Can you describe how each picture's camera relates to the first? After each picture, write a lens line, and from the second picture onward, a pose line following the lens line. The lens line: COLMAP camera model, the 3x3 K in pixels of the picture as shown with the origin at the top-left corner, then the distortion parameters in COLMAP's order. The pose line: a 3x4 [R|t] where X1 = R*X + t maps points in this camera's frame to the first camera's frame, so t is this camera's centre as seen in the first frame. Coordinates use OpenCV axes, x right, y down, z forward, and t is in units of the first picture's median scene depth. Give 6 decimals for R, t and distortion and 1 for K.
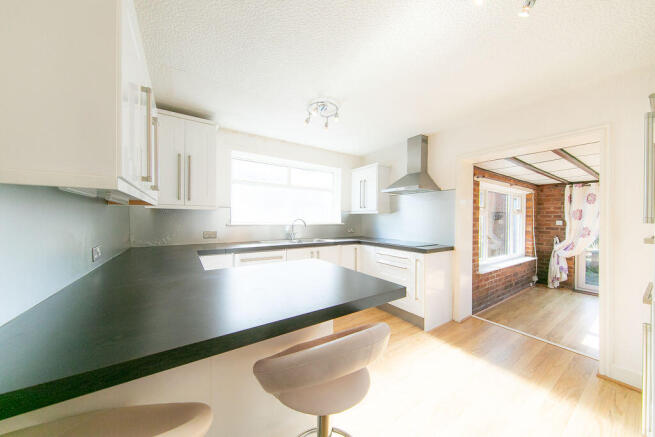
lens RADIAL K [[219.8, 0, 327.7], [0, 219.8, 220.8], [0, 0, 1]] dist [0.000011, 0.000039]
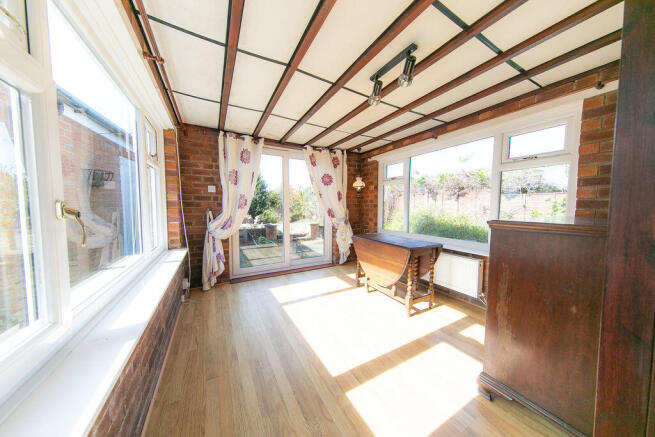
lens RADIAL K [[202.0, 0, 327.5], [0, 202.0, 218.5], [0, 0, 1]] dist [-0.000245, 0.000018]
pose [[0.057232, -0.064351, 0.996285, 0.460123], [0.010588, 0.997904, 0.063847, 0.062569], [-0.998305, 0.006895, 0.057794, 0.615326]]
